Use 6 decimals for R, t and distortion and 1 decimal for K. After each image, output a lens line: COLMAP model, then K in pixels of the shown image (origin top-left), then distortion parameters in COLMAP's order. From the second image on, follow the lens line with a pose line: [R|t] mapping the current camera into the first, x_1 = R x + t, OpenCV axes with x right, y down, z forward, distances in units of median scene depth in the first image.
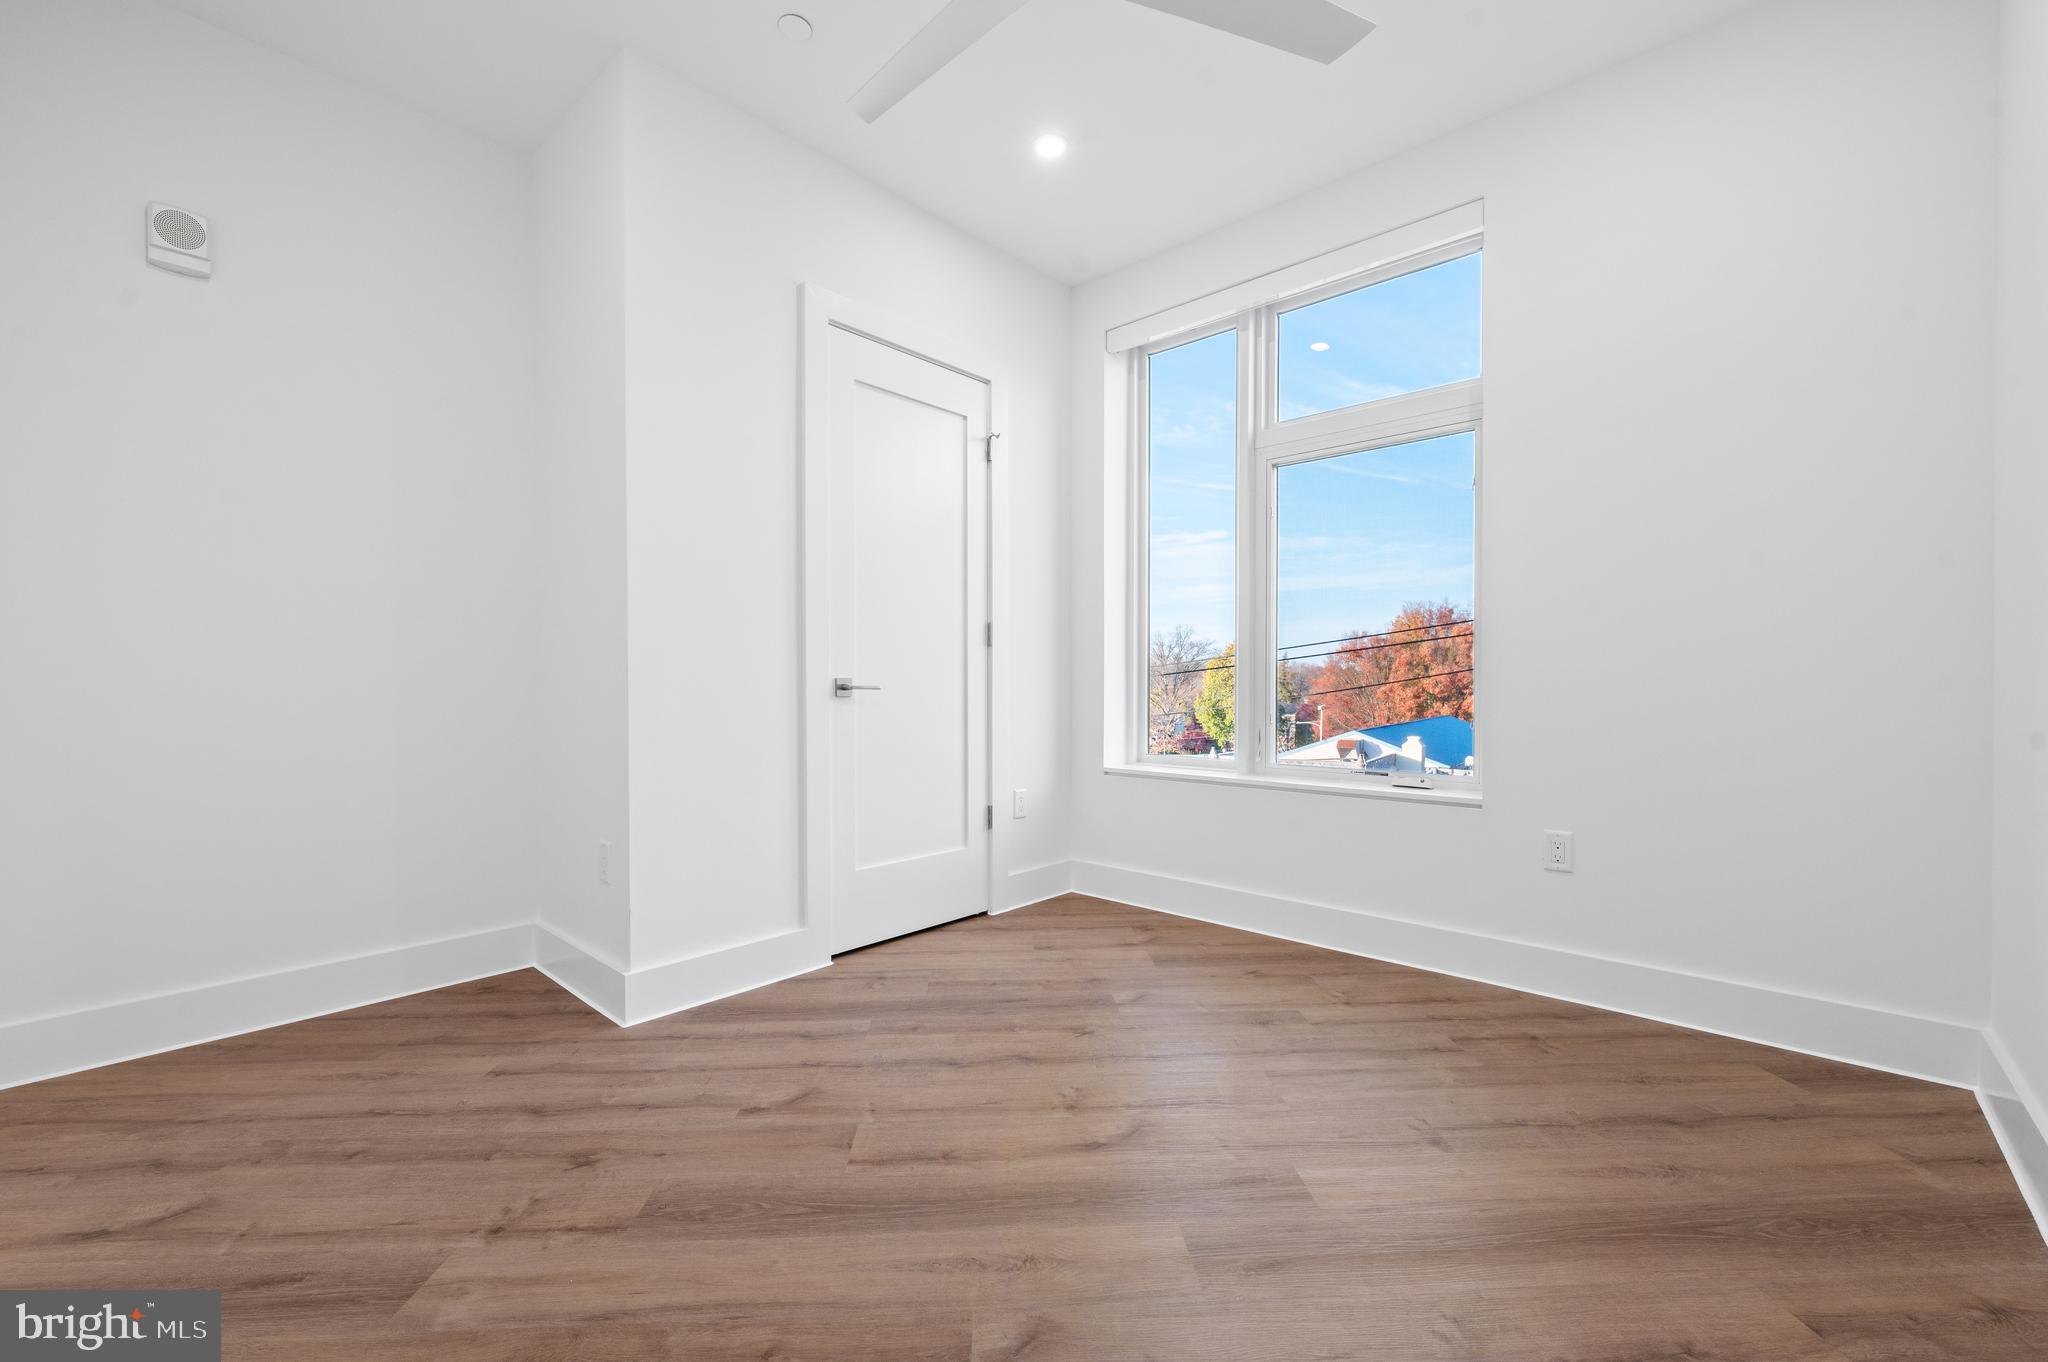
lens RADIAL K [[815.2, 0, 1028.1], [0, 815.2, 688.7], [0, 0, 1]] dist [-0.000007, -0.000053]
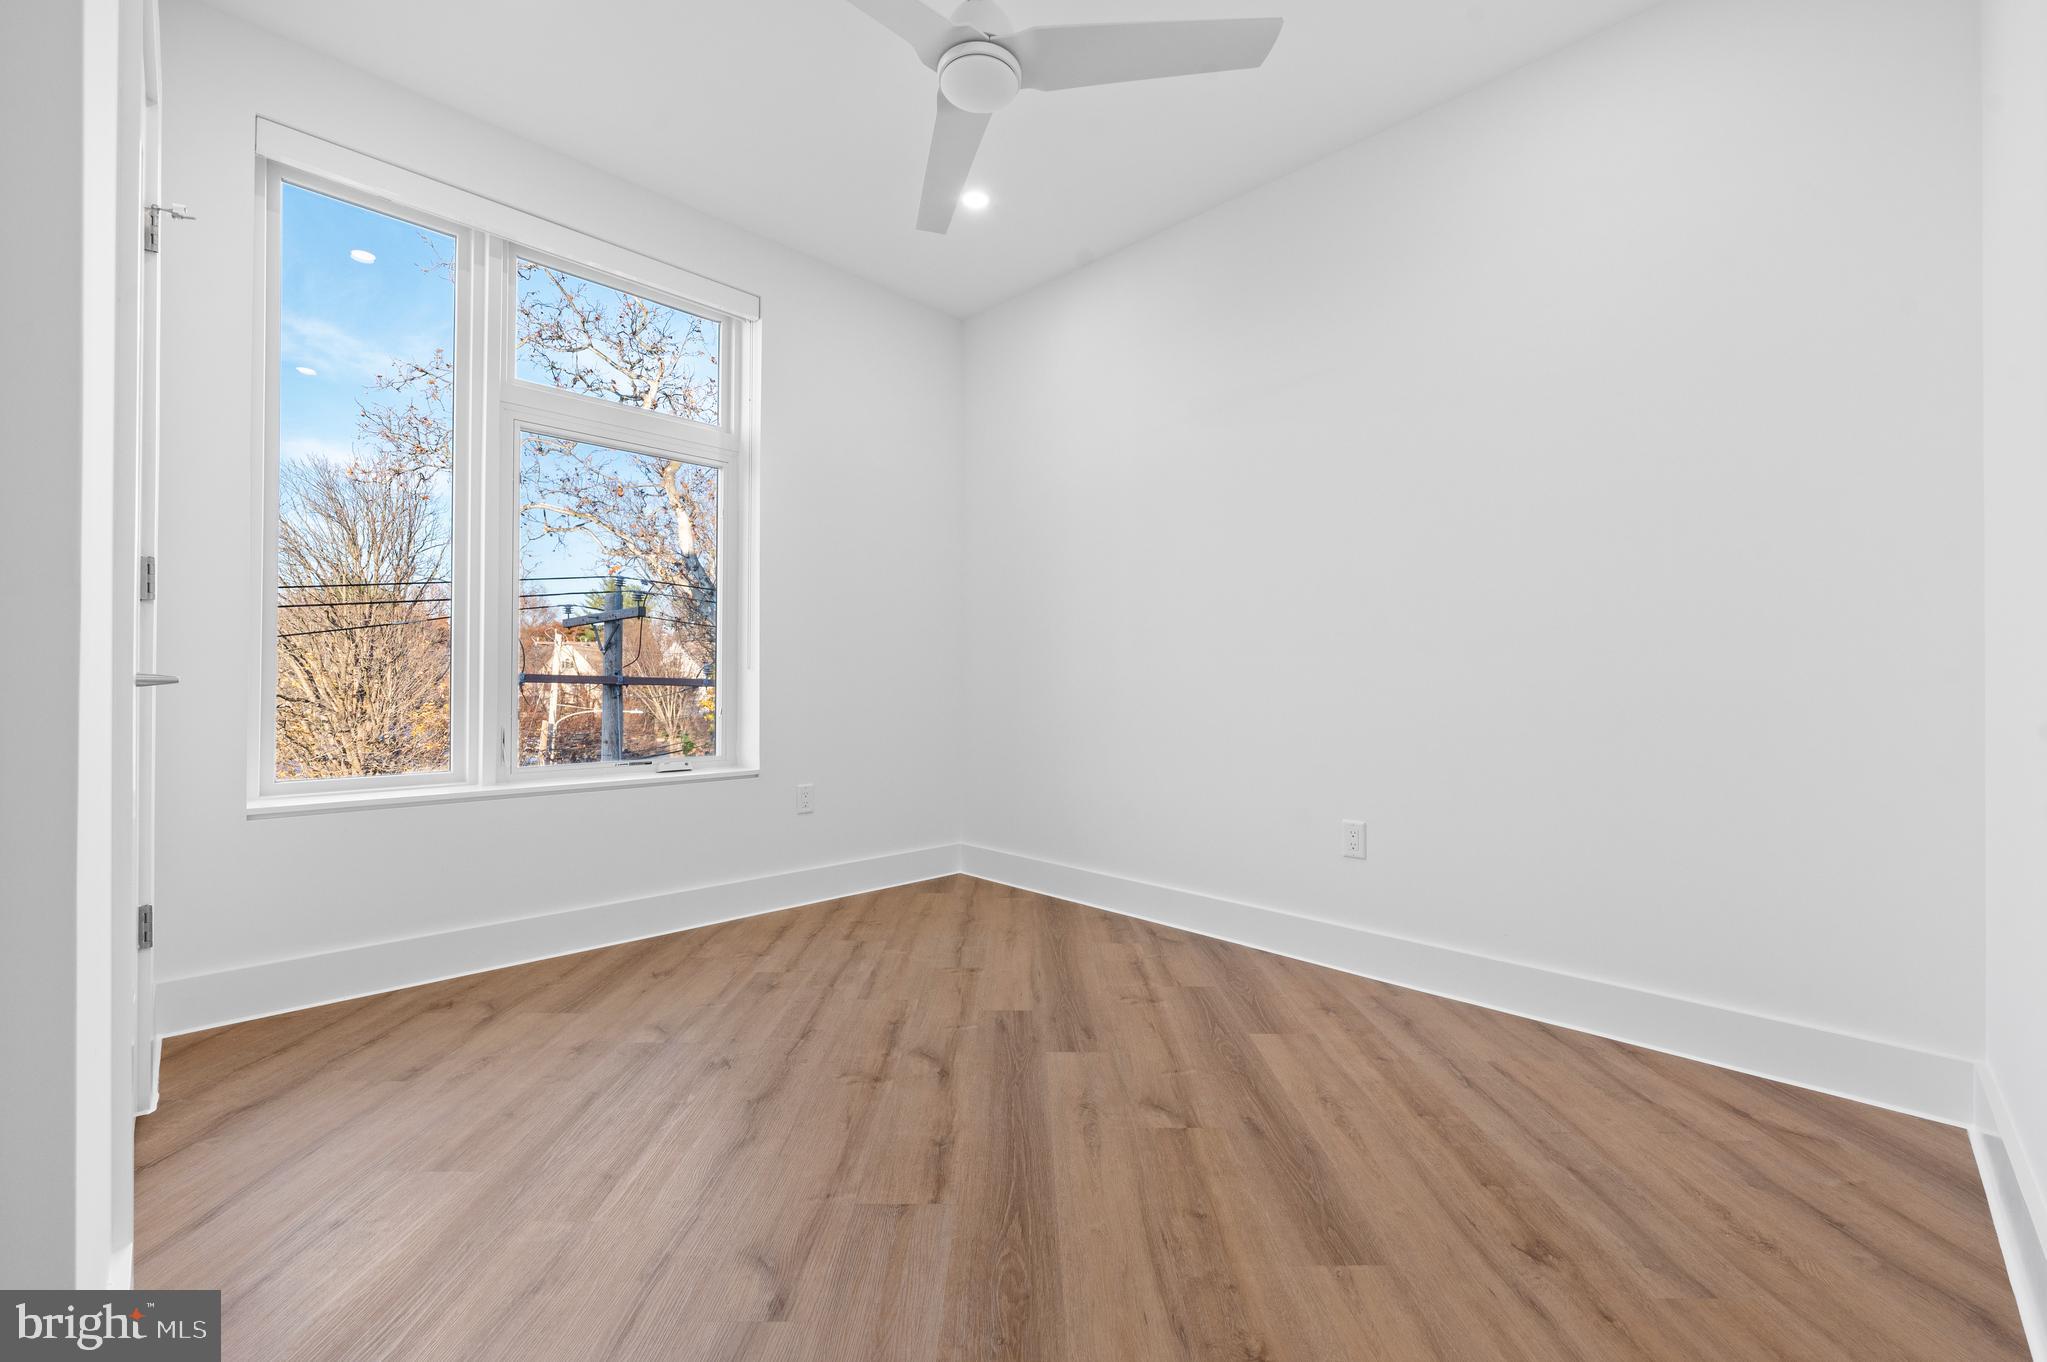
lens RADIAL K [[814.8, 0, 1027.6], [0, 814.8, 688.7], [0, 0, 1]] dist [-0.000007, -0.000053]
pose [[0.054504, -0.007831, 0.998483, -0.698521], [-0.000438, 0.999969, 0.007867, -0.000741], [-0.998513, -0.000867, 0.054499, 0.529378]]
